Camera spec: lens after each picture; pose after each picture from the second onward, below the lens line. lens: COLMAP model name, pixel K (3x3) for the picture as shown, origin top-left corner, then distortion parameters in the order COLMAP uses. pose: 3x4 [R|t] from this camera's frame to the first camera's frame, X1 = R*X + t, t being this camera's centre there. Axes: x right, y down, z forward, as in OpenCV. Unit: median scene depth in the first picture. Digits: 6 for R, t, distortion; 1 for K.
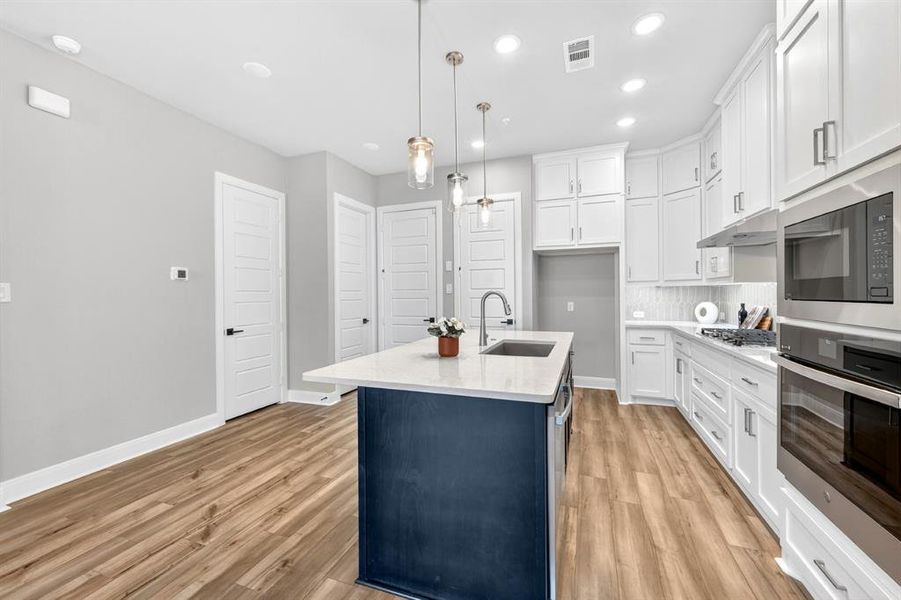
lens RADIAL K [[363.7, 0, 452.9], [0, 363.7, 295.3], [0, 0, 1]] dist [0.002591, -0.001005]
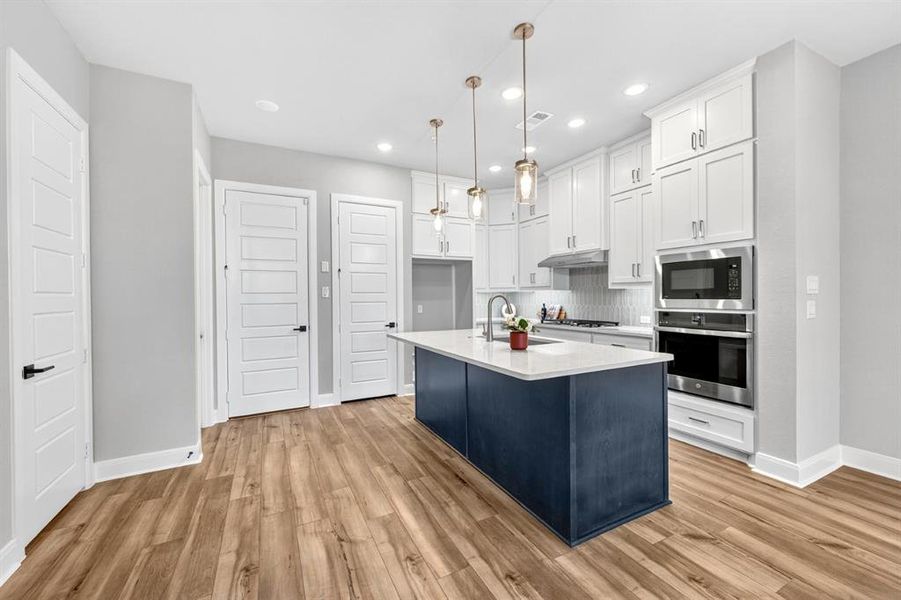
lens RADIAL K [[363.7, 0, 455.4], [0, 363.7, 298.1], [0, 0, 1]] dist [0.002591, -0.001005]
pose [[0.669908, 0.000149, 0.742444, -0.796872], [0.006640, 0.999959, -0.006192, 0.007067], [-0.742414, 0.009078, 0.669880, 0.292285]]
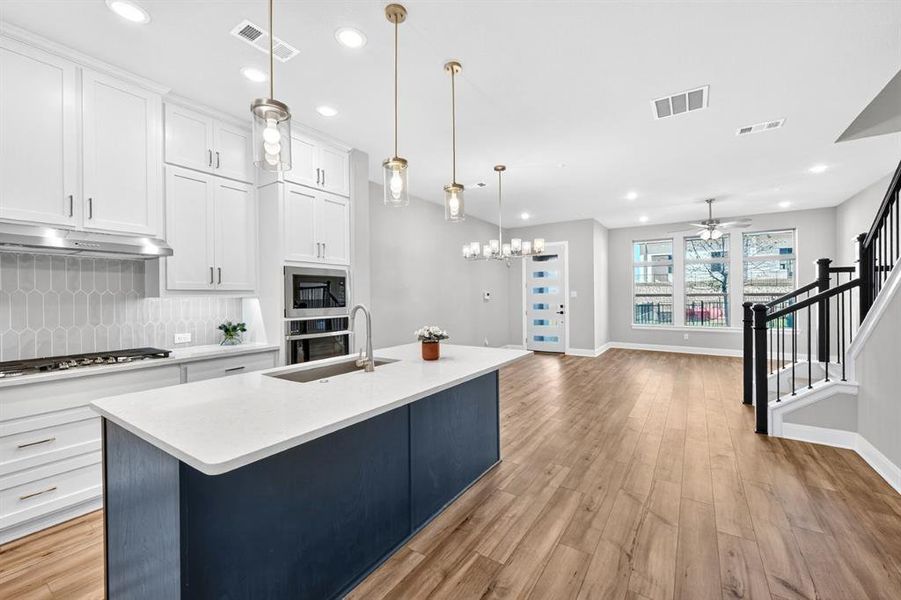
lens RADIAL K [[363.7, 0, 452.4], [0, 363.7, 298.1], [0, 0, 1]] dist [0.002591, -0.001005]
pose [[-0.972683, 0.018609, 0.231390, -0.272408], [0.020631, 0.999767, 0.006321, -0.025730], [-0.231218, 0.010922, -0.972841, 1.654218]]
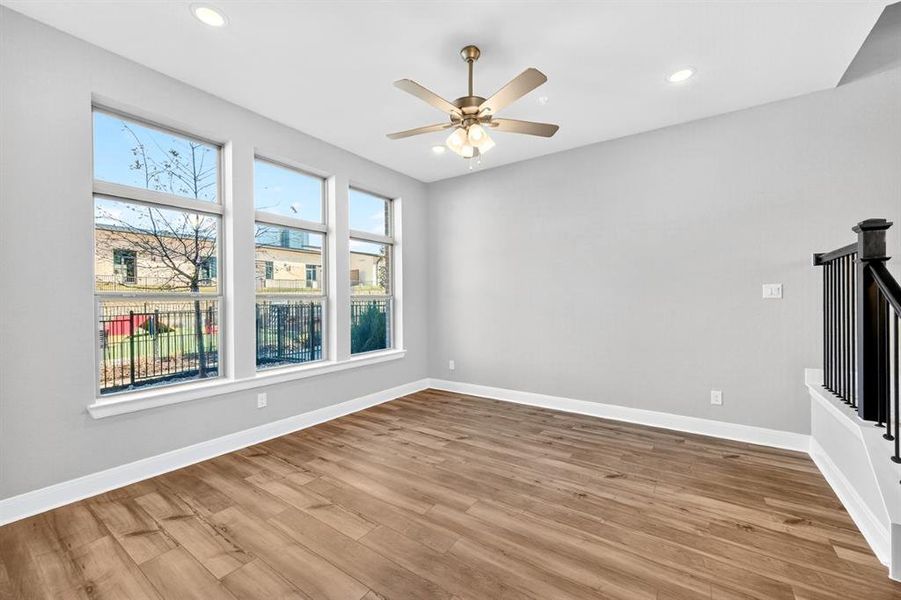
lens RADIAL K [[363.7, 0, 454.3], [0, 363.7, 299.7], [0, 0, 1]] dist [0.002591, -0.001005]
pose [[-0.243589, 0.016776, -0.969733, -0.432550], [0.004129, 0.999859, 0.016260, -0.002665], [0.969870, -0.000043, -0.243624, -0.795397]]
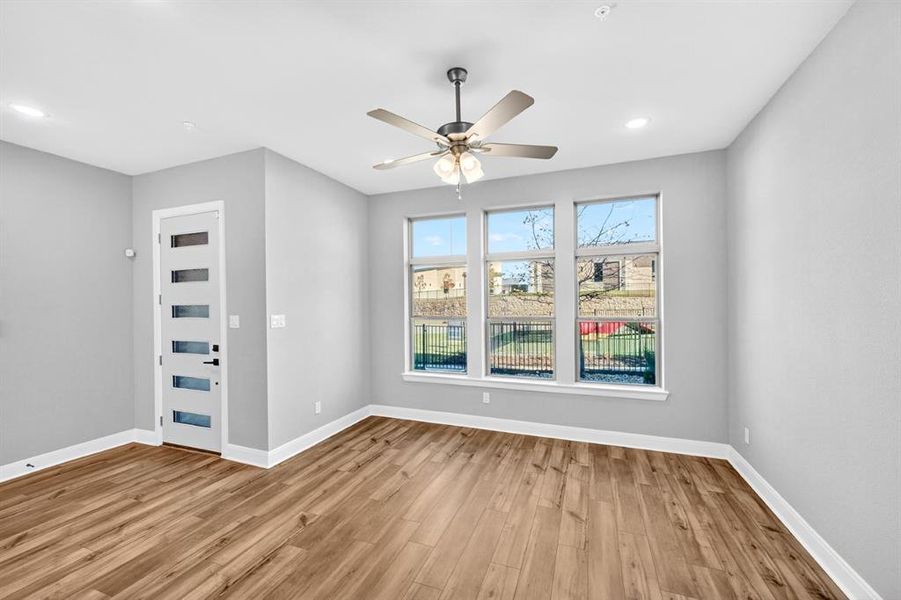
lens RADIAL K [[363.7, 0, 451.6], [0, 363.7, 307.4], [0, 0, 1]] dist [0.002591, -0.001005]
pose [[-0.999760, 0.020343, 0.008104, -1.321484], [0.020485, 0.999631, 0.017862, -0.074367], [-0.007737, 0.018023, -0.999808, -0.136885]]
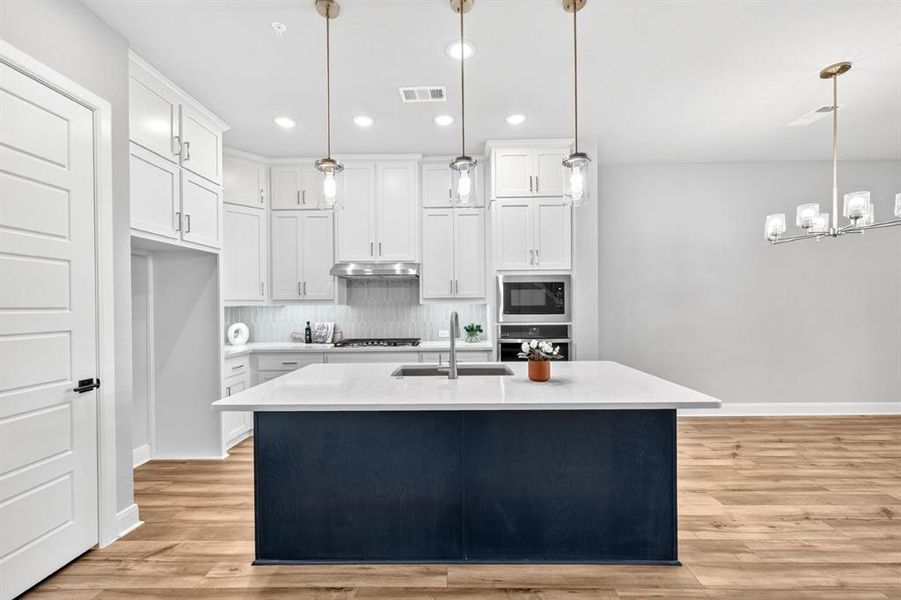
lens RADIAL K [[363.7, 0, 454.1], [0, 363.7, 307.2], [0, 0, 1]] dist [0.002591, -0.001005]
pose [[-0.335475, 0.007228, 0.942021, -0.653638], [0.016362, 0.999864, -0.001845, -0.019593], [-0.941907, 0.014794, -0.335548, 1.201482]]
